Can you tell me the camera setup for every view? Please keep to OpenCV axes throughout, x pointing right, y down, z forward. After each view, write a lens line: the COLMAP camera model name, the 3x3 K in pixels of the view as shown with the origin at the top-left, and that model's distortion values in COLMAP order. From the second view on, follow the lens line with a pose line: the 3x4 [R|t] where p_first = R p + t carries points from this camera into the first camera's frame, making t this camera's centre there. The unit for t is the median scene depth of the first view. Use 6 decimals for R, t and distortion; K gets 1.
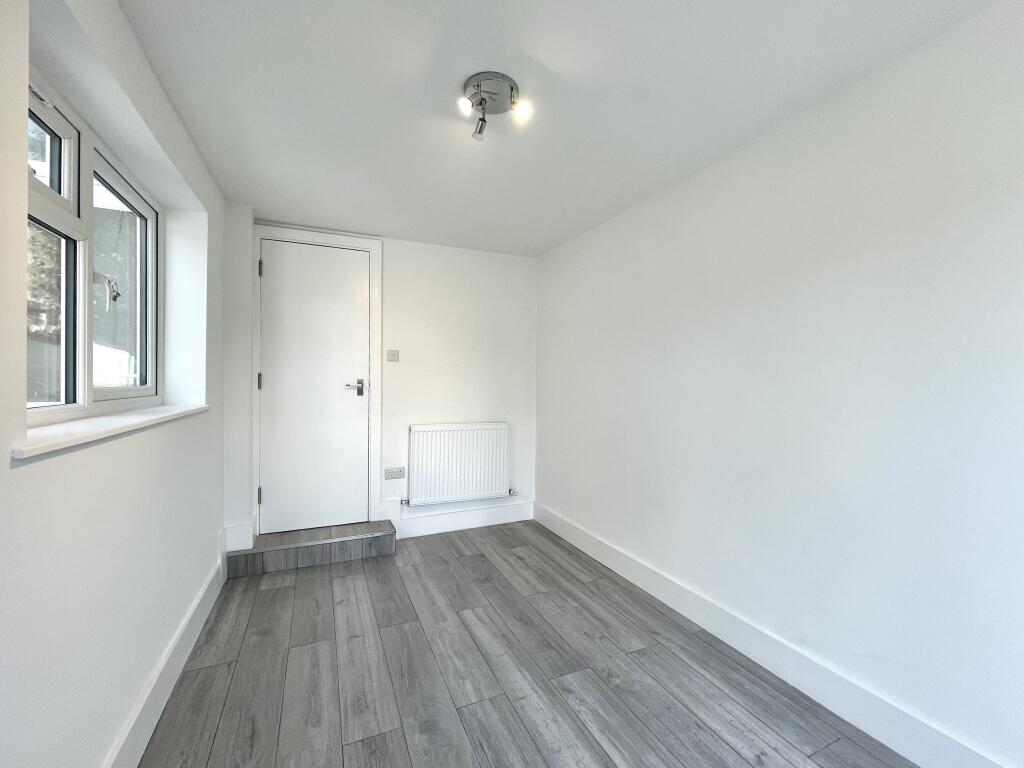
lens RADIAL K [[409.7, 0, 511.9], [0, 409.7, 382.9], [0, 0, 1]] dist [0.001215, 0.000200]
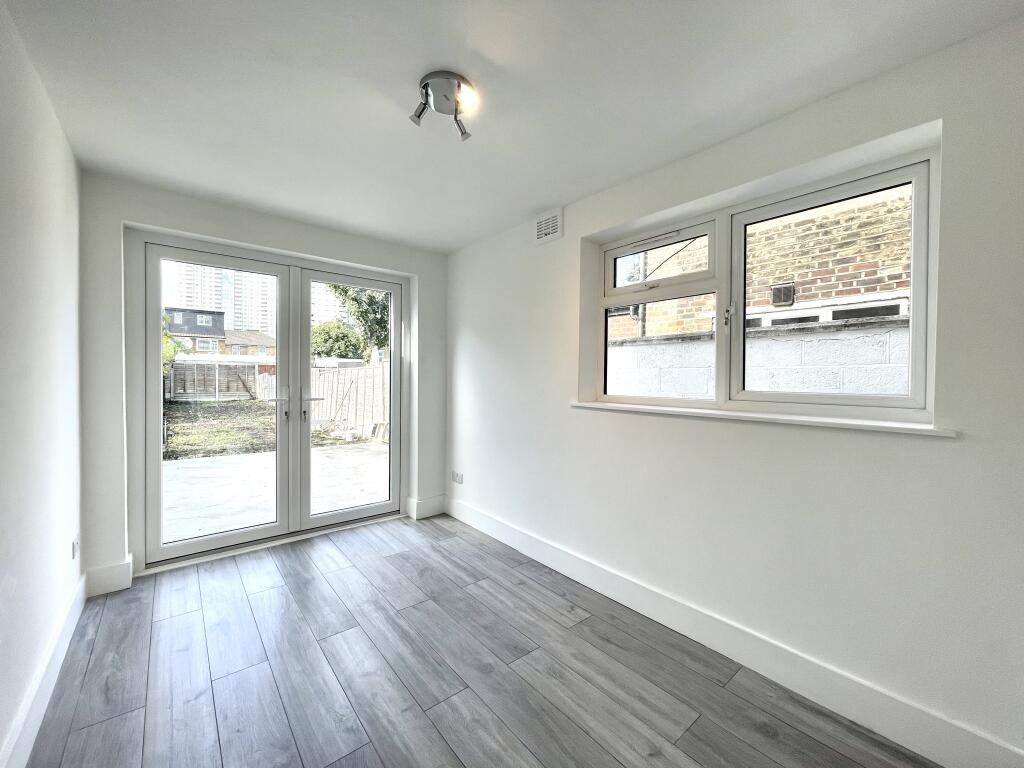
lens RADIAL K [[409.7, 0, 511.1], [0, 409.7, 381.7], [0, 0, 1]] dist [0.001215, 0.000200]
pose [[-0.963642, -0.017159, -0.266645, 0.054713], [-0.021265, 0.999696, 0.012517, -0.016044], [0.266349, 0.017732, -0.963713, 1.958296]]
